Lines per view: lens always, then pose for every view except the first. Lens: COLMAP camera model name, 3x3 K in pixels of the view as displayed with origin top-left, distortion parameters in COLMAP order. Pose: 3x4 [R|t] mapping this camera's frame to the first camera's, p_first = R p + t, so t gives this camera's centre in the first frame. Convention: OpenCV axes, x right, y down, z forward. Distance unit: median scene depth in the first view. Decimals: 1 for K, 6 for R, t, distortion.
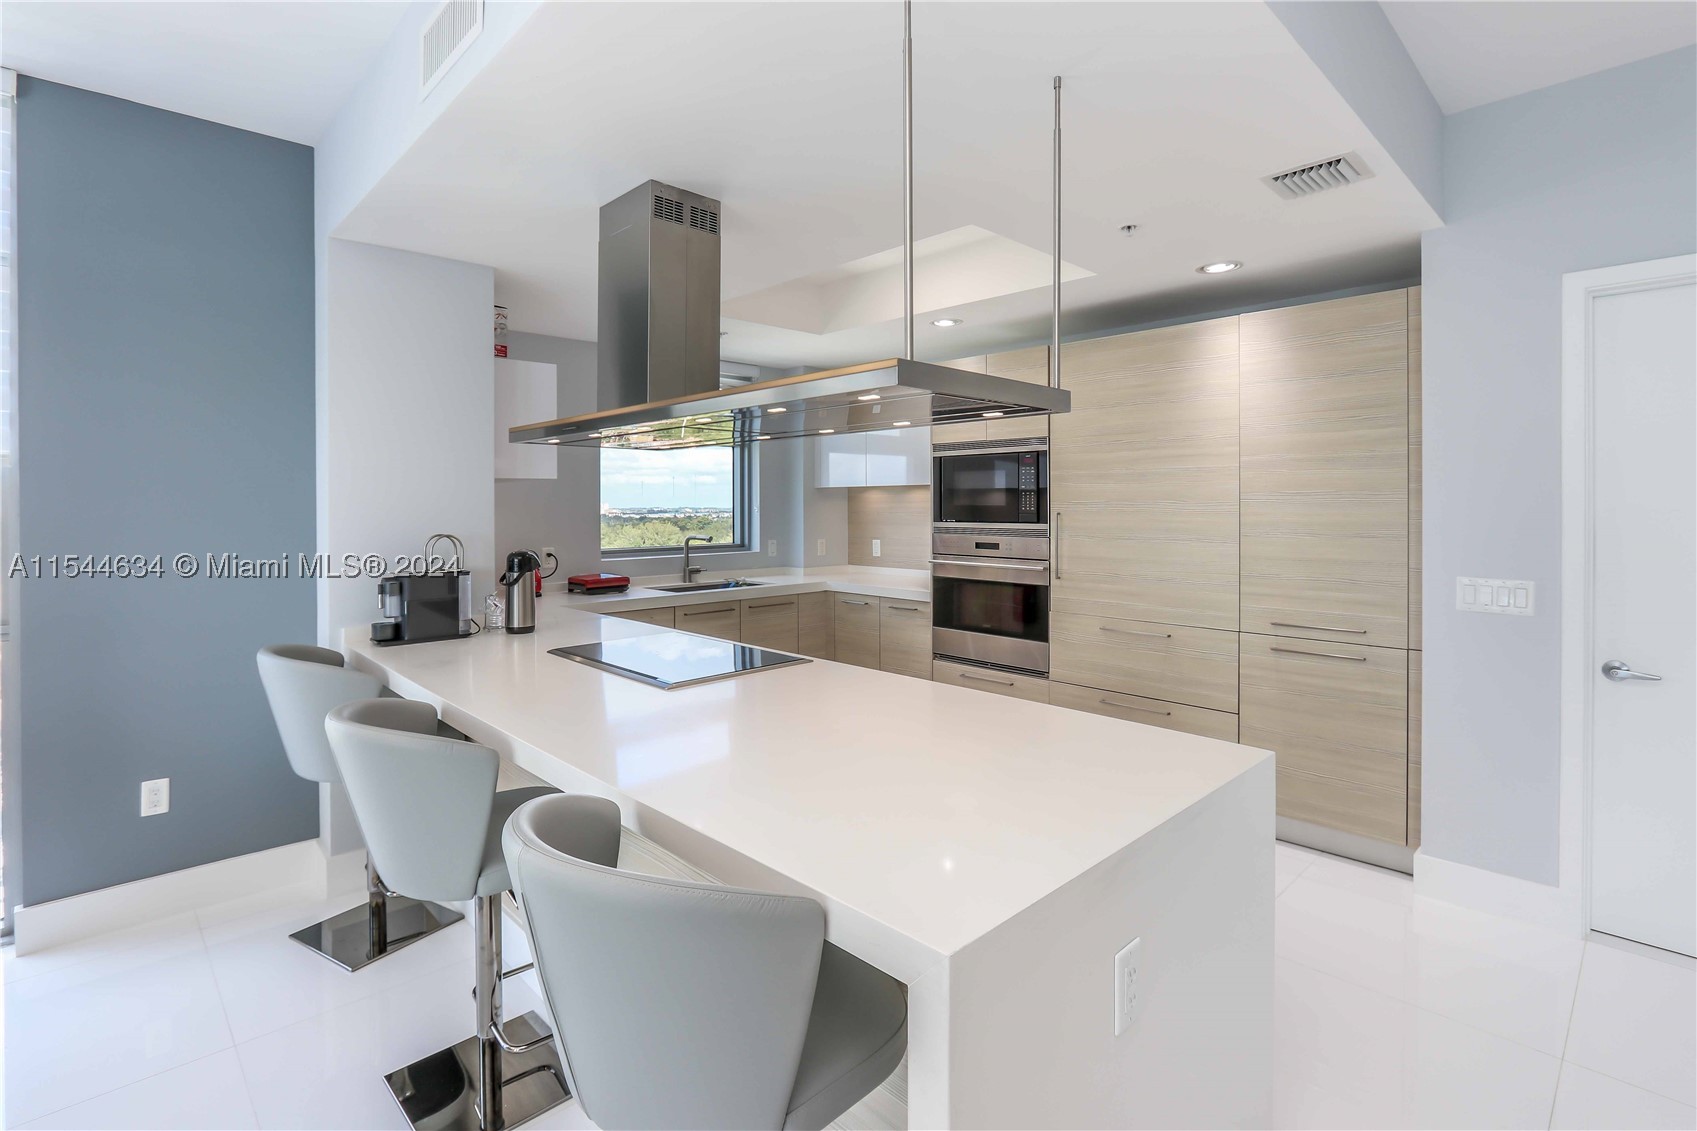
lens RADIAL K [[820.7, 0, 829.6], [0, 820.7, 499.9], [0, 0, 1]] dist [-0.003219, -0.000723]
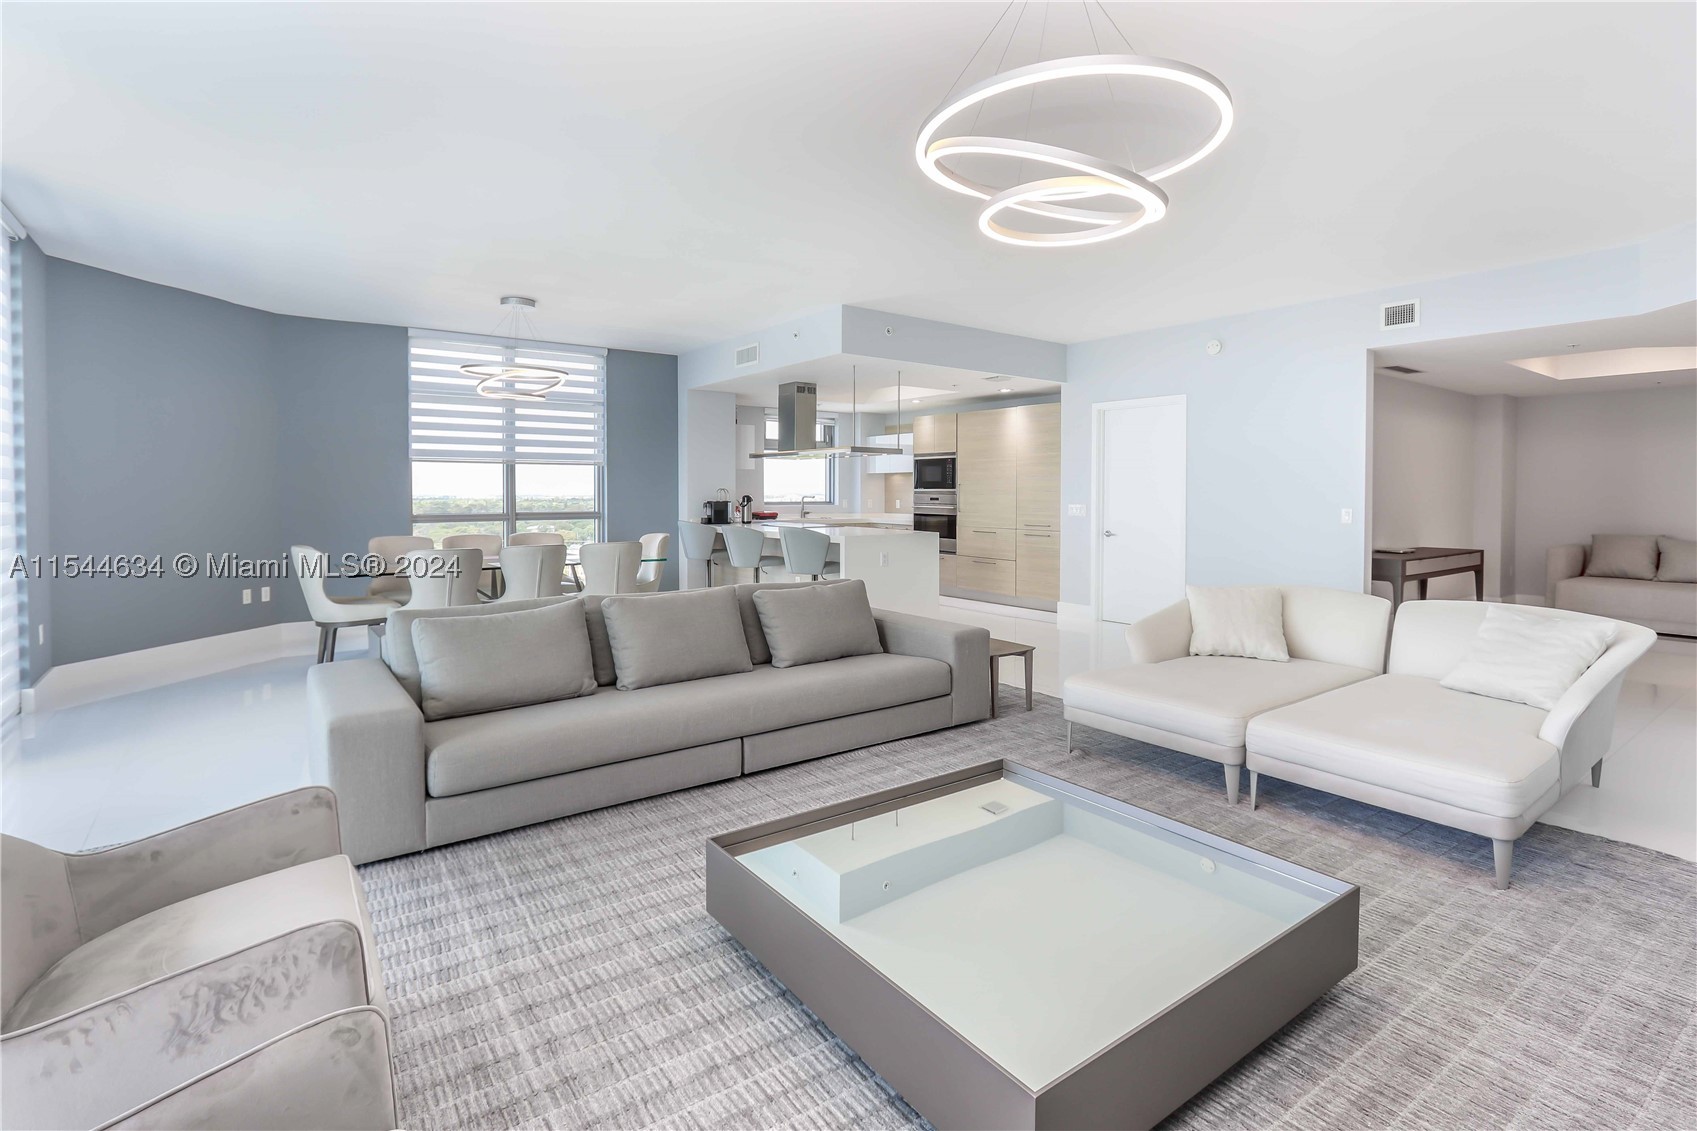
lens RADIAL K [[820.7, 0, 829.6], [0, 820.7, 499.9], [0, 0, 1]] dist [-0.003219, -0.000723]
pose [[0.991691, 0.005489, -0.128524, 0.231081], [-0.003345, 0.999852, 0.016889, 0.024781], [0.128597, -0.016319, 0.991563, -1.519000]]
